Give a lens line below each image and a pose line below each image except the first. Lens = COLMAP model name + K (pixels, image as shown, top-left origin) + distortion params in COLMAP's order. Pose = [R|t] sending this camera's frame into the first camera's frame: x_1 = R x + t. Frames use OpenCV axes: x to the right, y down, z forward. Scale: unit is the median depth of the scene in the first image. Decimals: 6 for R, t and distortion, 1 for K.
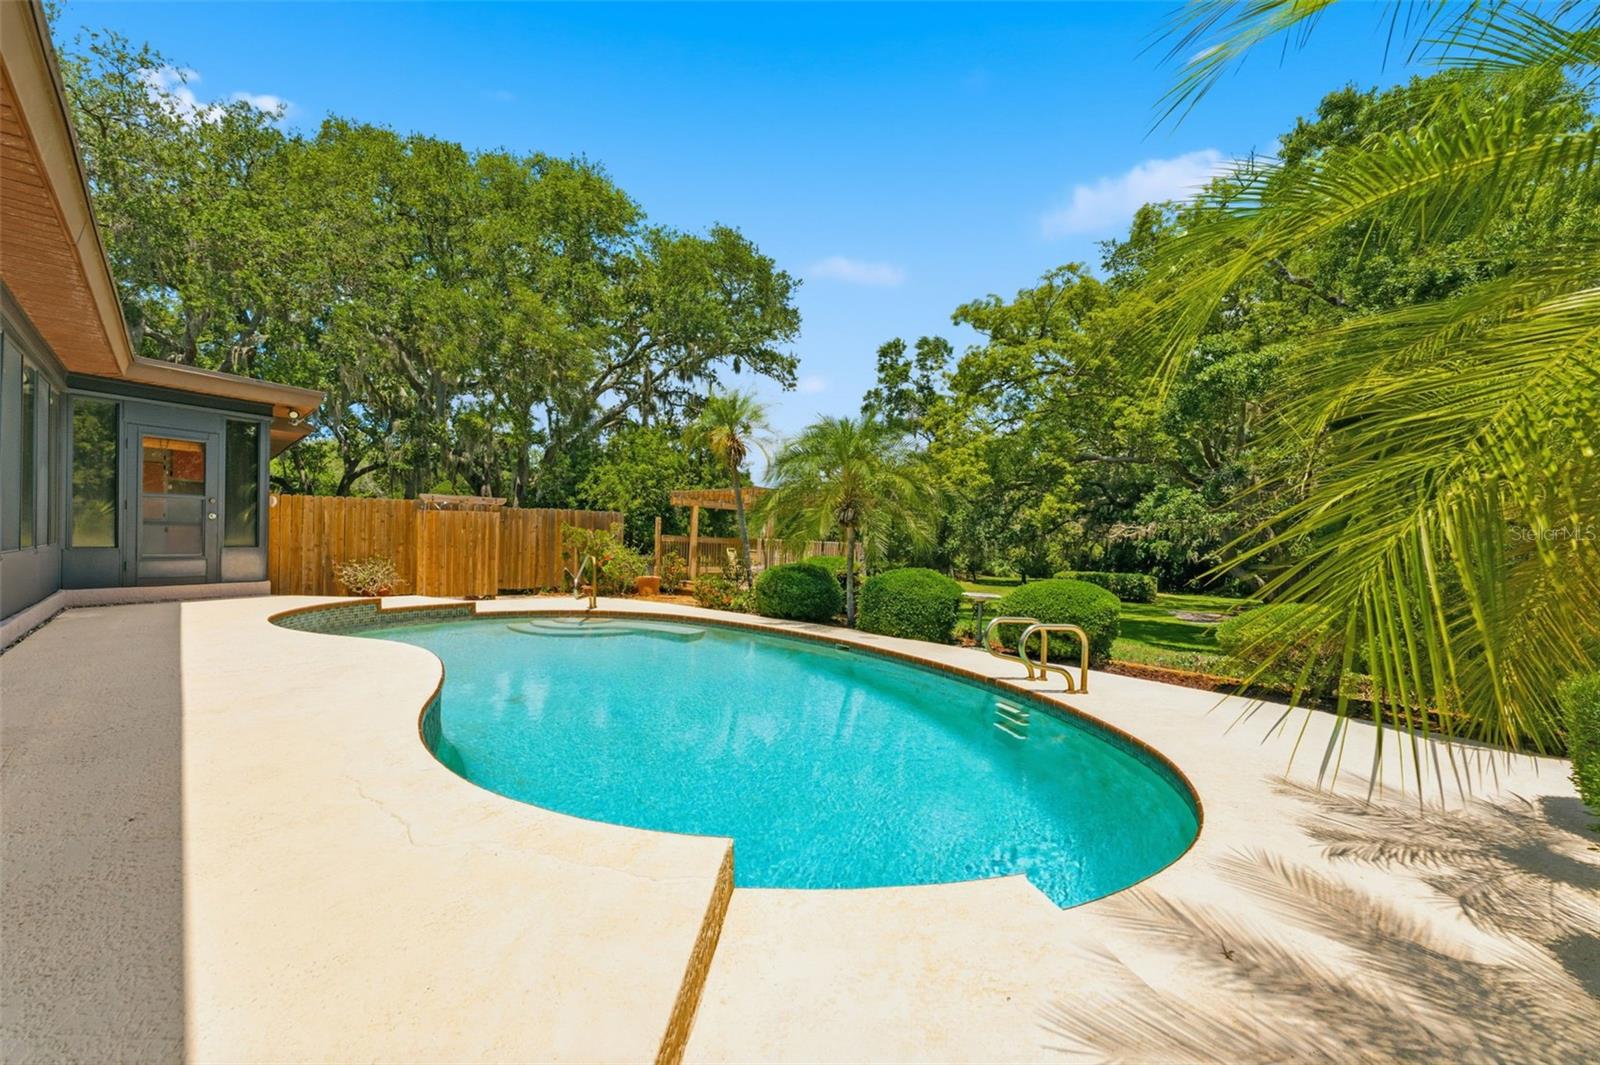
lens RADIAL K [[660.0, 0, 802.6], [0, 660.0, 529.5], [0, 0, 1]] dist [-0.001659, -0.000251]
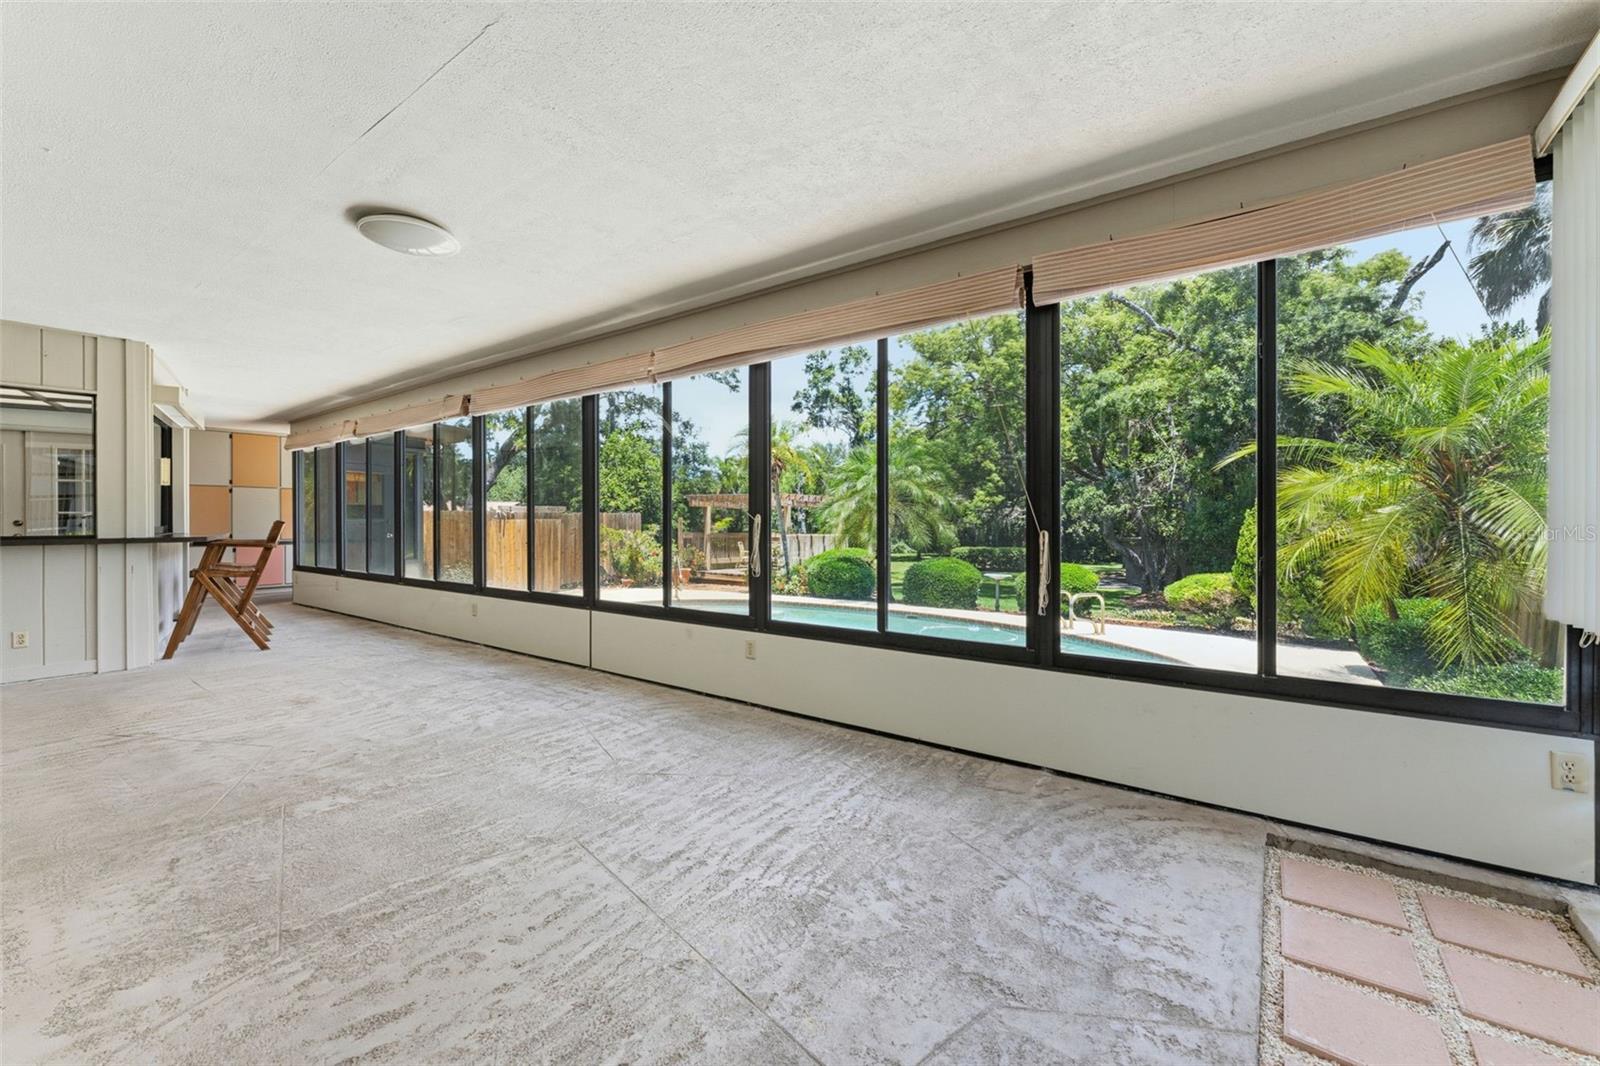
lens RADIAL K [[643.0, 0, 809.1], [0, 643.0, 516.7], [0, 0, 1]] dist [0.000031, 0.000019]
pose [[0.981372, -0.023675, 0.190653, -0.120339], [0.021688, 0.999687, 0.012503, -0.016386], [-0.190889, -0.008135, 0.981578, -0.087523]]
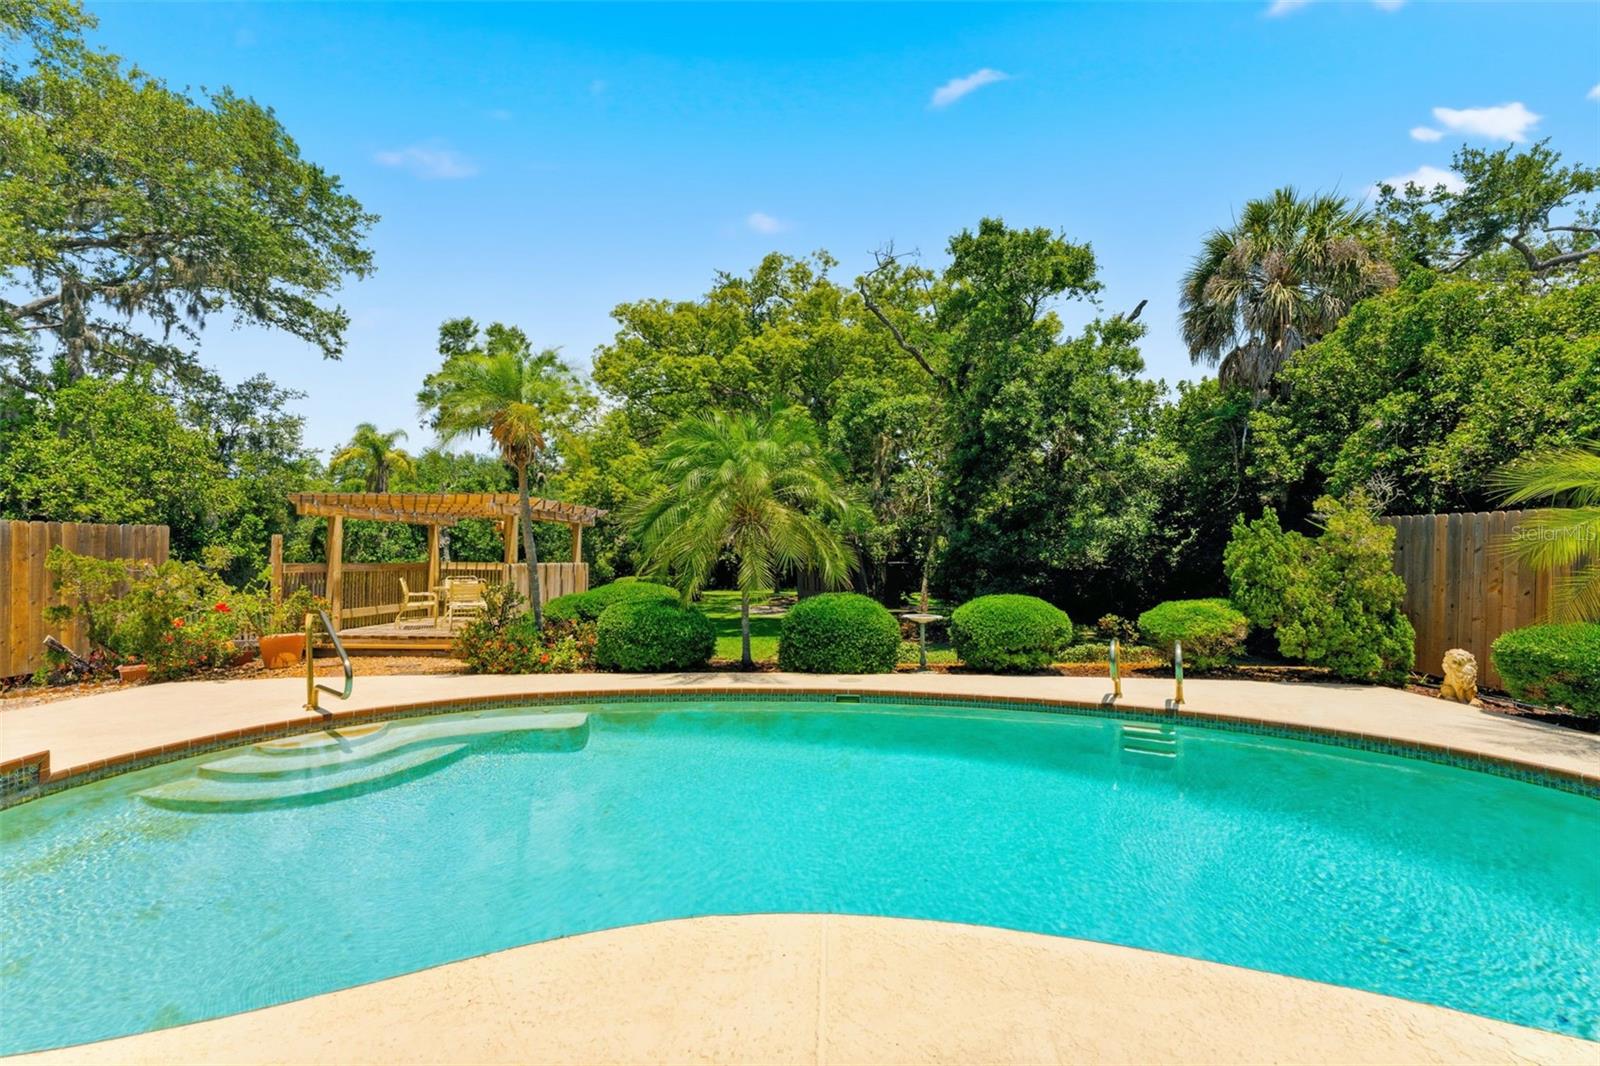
lens RADIAL K [[635.3, 0, 797.6], [0, 635.3, 529.8], [0, 0, 1]] dist [-0.001786, -0.000235]
pose [[0.723086, -0.006627, 0.690727, -0.155884], [0.012359, 0.999918, -0.003345, -0.008388], [-0.690648, 0.010955, 0.723108, 0.138944]]
